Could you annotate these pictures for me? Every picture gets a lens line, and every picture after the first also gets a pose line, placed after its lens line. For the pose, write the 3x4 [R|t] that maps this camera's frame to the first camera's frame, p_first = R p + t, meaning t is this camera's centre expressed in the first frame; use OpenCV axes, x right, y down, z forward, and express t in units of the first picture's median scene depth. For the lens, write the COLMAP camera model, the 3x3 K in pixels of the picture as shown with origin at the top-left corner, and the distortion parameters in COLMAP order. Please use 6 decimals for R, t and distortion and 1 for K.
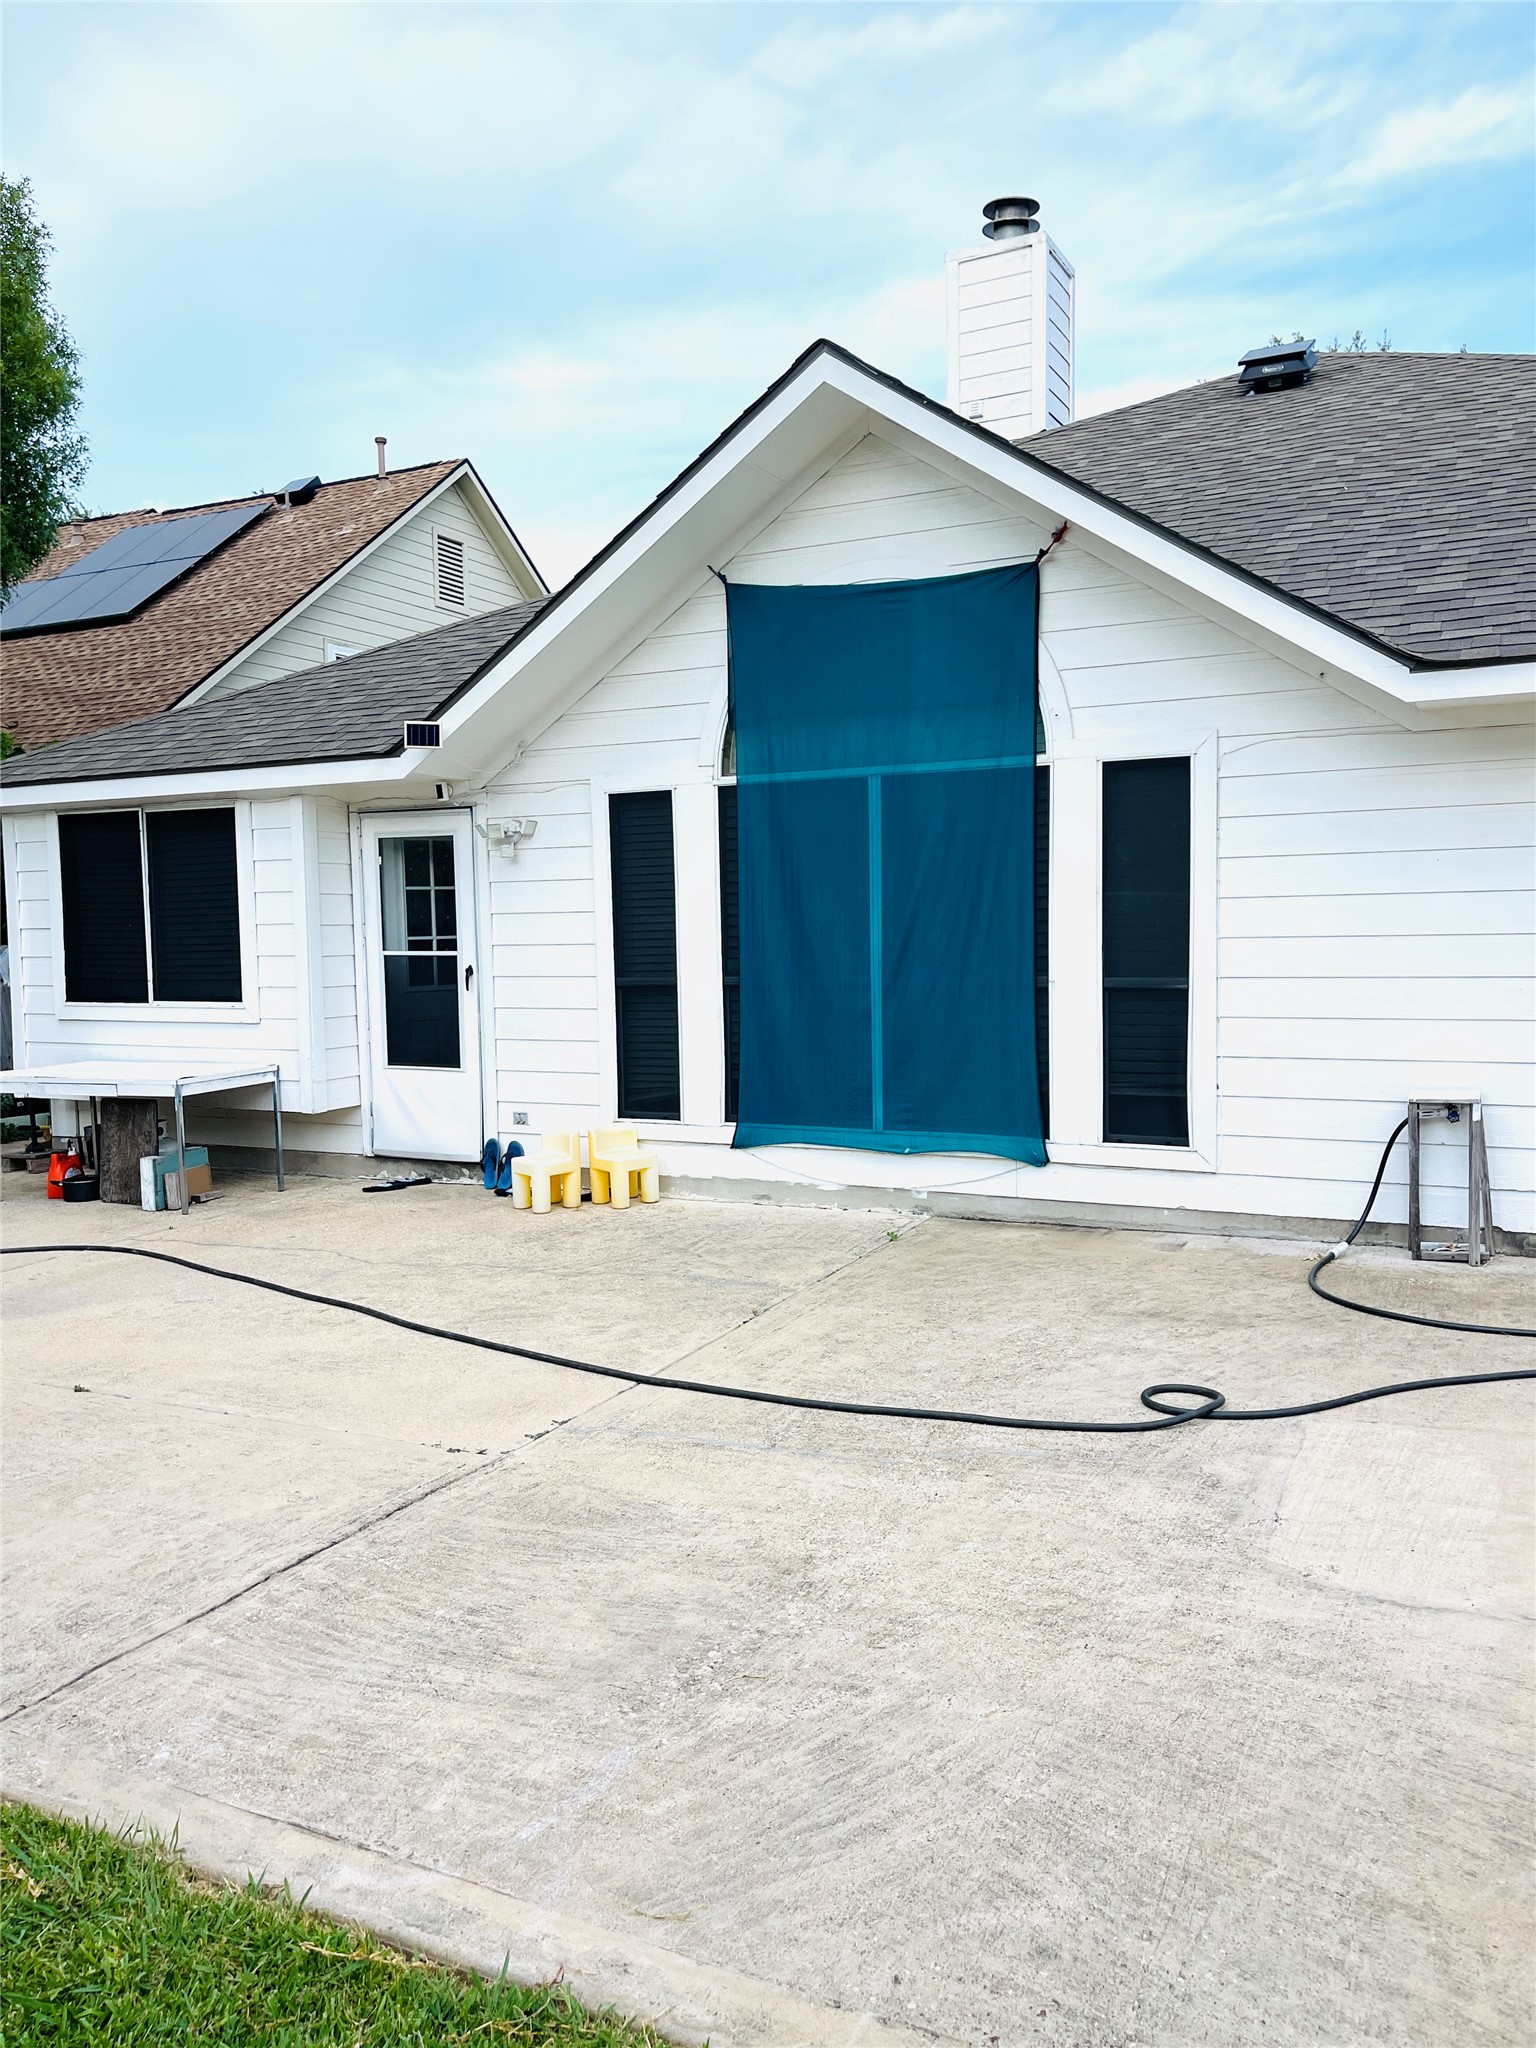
lens RADIAL K [[1541.9, 0, 763.4], [0, 1541.9, 1033.6], [0, 0, 1]] dist [0.076475, -0.097132]
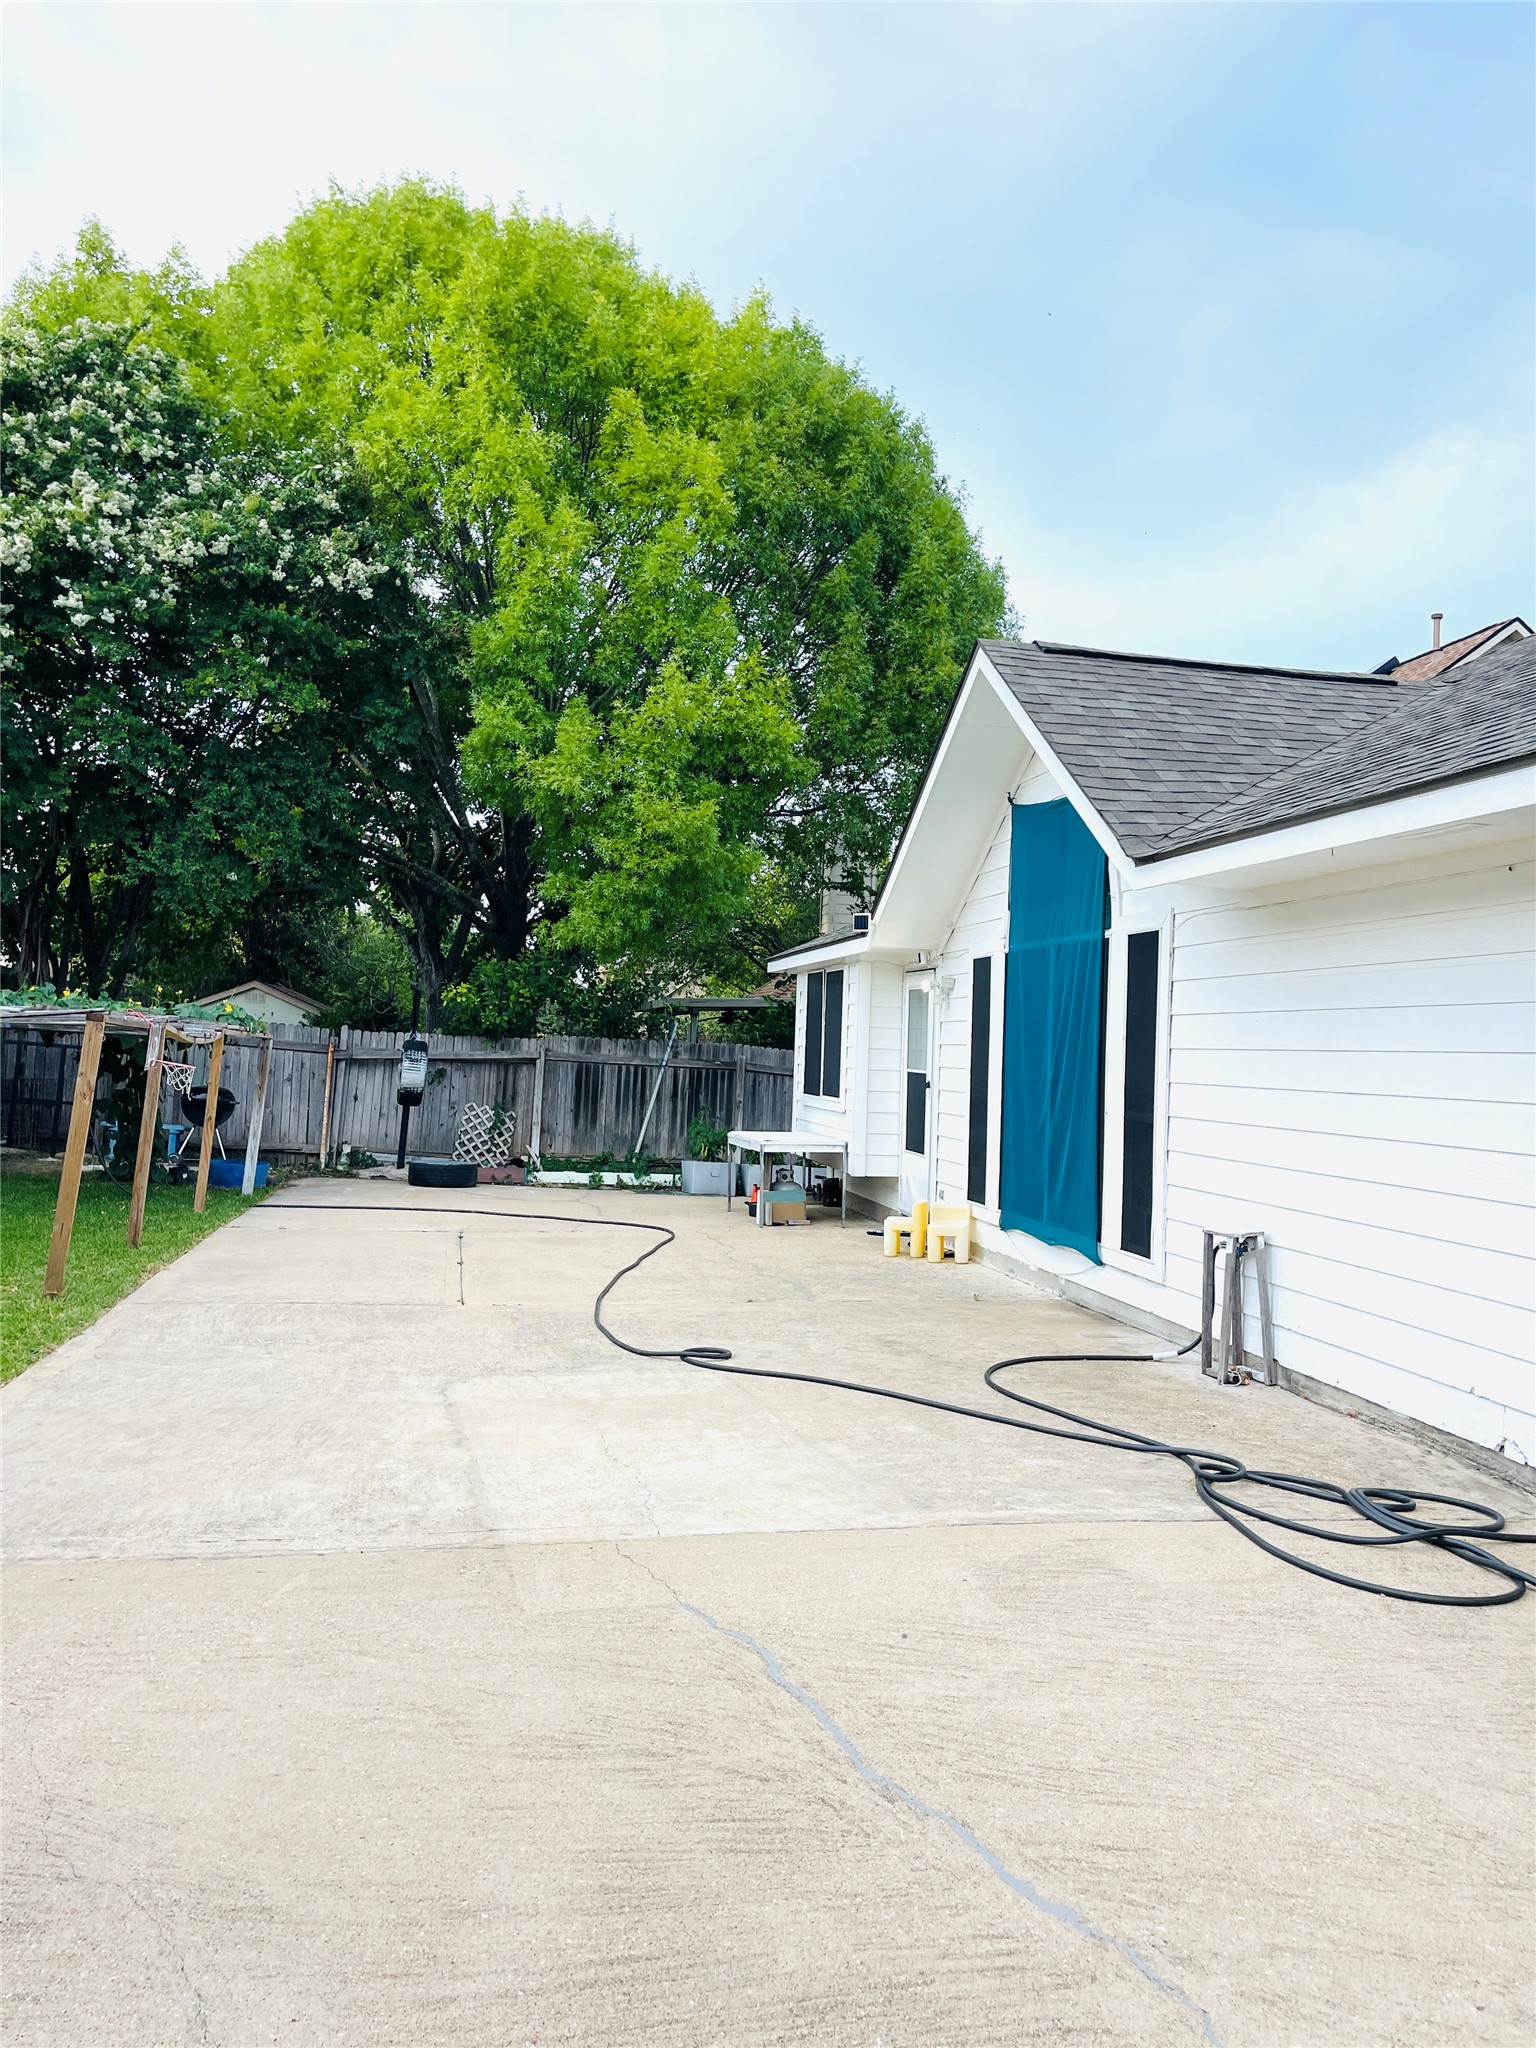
lens RADIAL K [[1543.3, 0, 758.7], [0, 1543.3, 1065.2], [0, 0, 1]] dist [-0.005664, 0.068496]
pose [[0.611143, 0.048097, -0.790057, 0.907742], [-0.102371, 0.994572, -0.018641, -0.019281], [0.784872, 0.092271, 0.612749, 0.036054]]
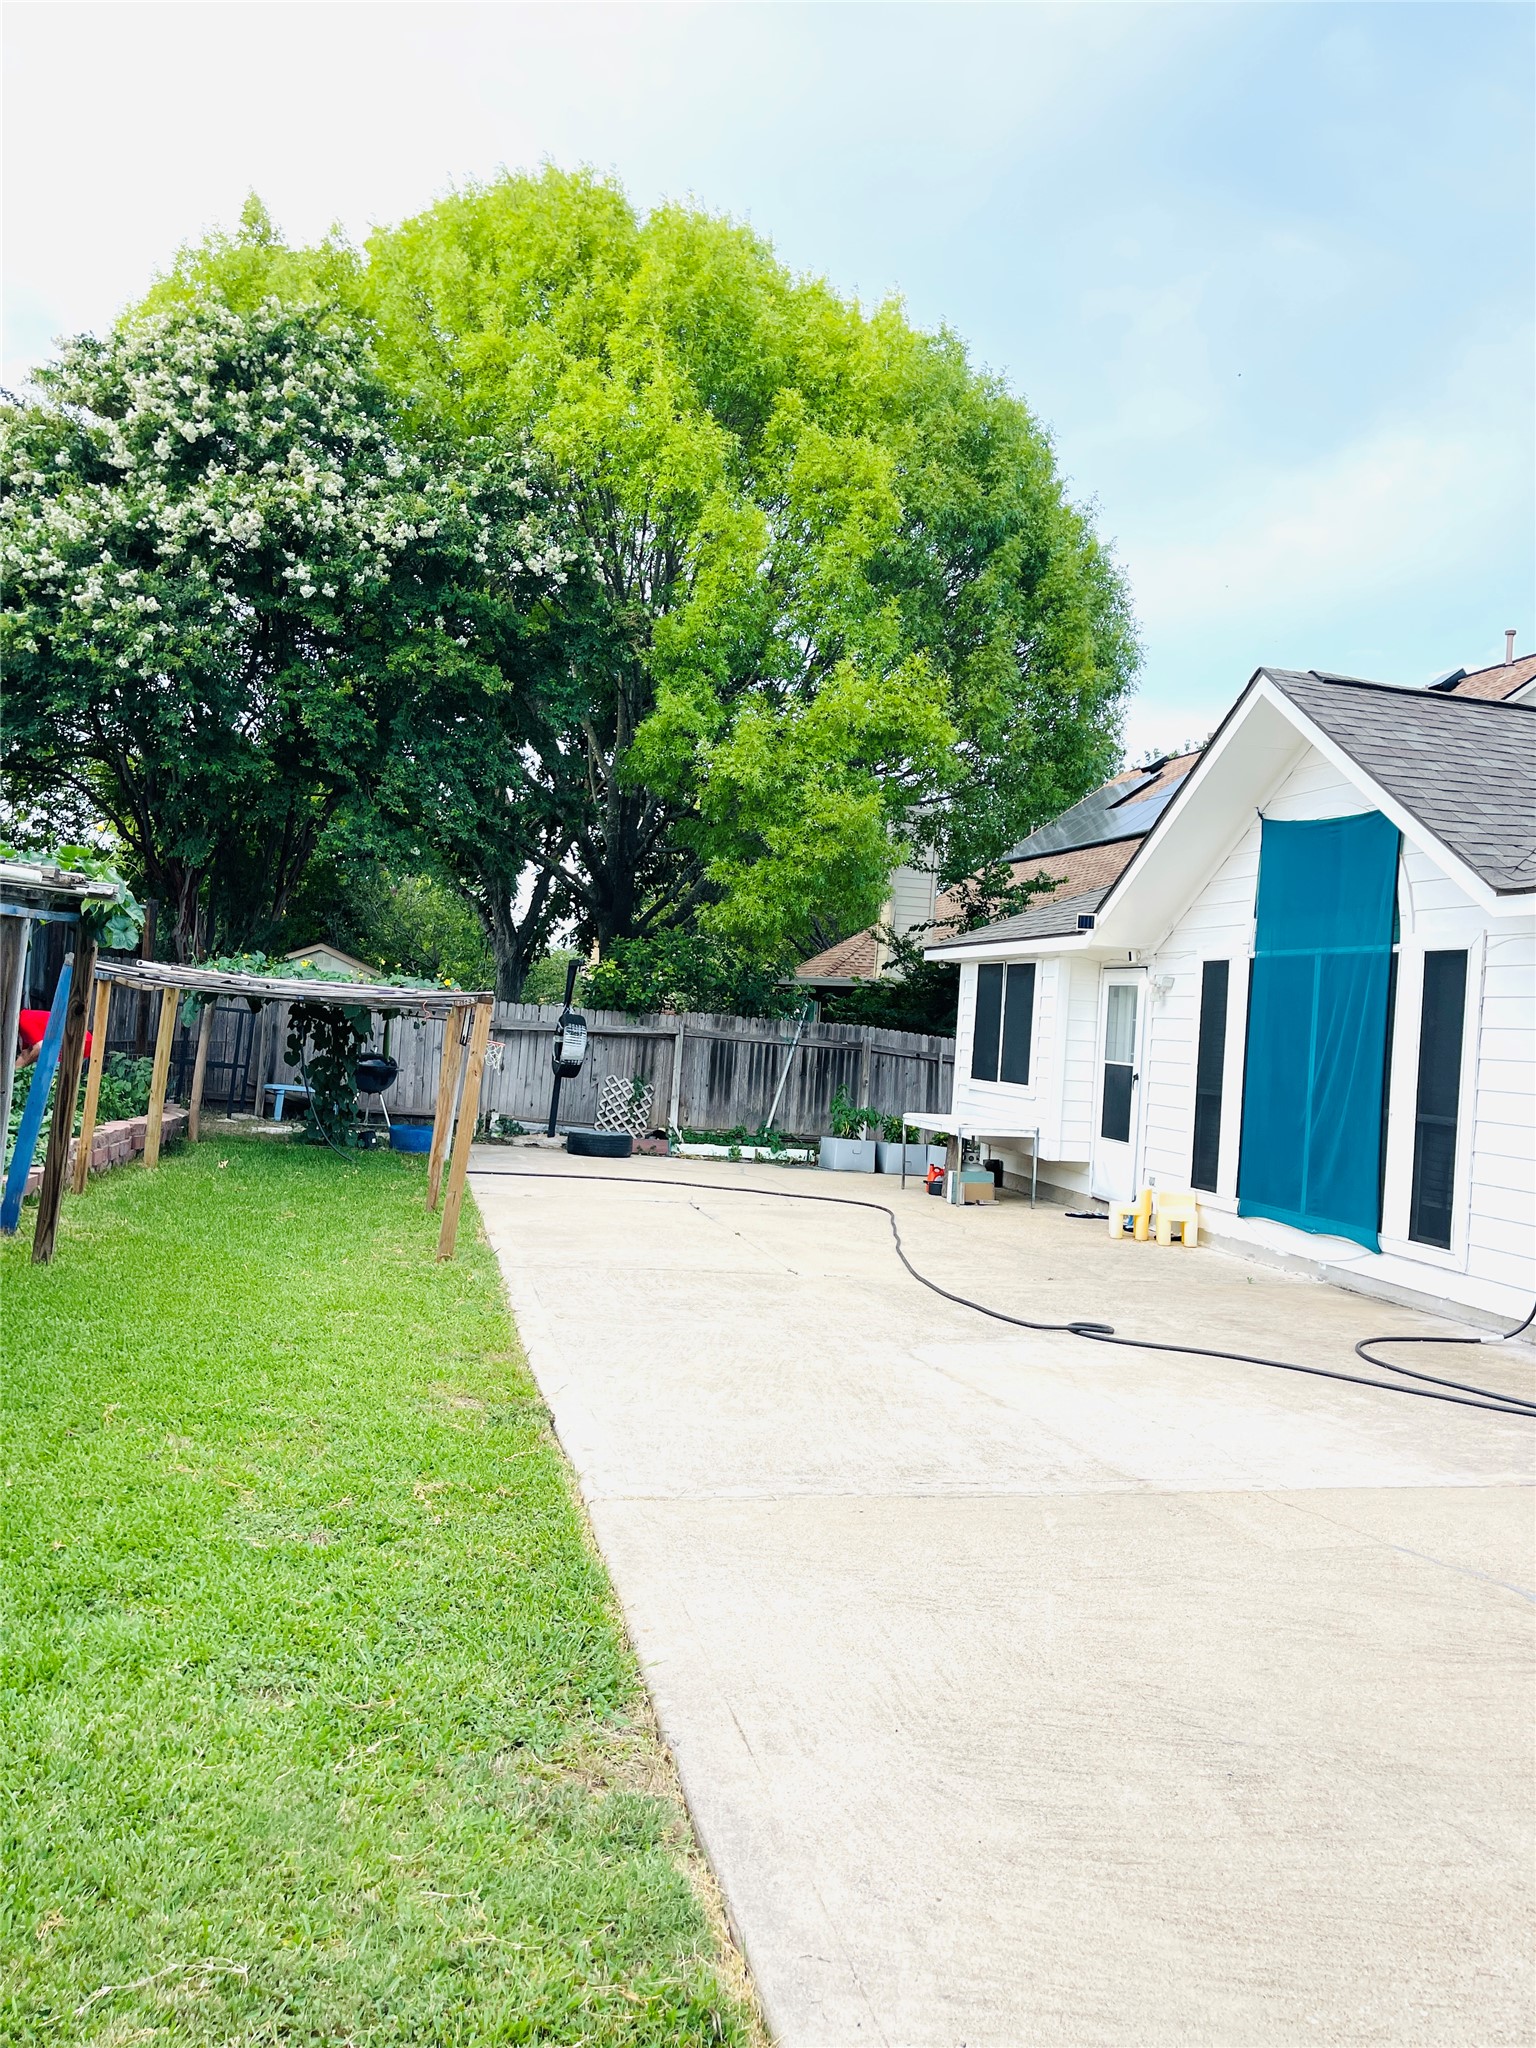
lens RADIAL K [[1541.9, 0, 763.4], [0, 1541.9, 1033.6], [0, 0, 1]] dist [0.076475, -0.097132]
pose [[0.646514, 0.066913, -0.759962, 0.785253], [-0.131958, 0.990940, -0.025008, 0.002426], [0.751403, 0.116451, 0.649486, -0.255250]]
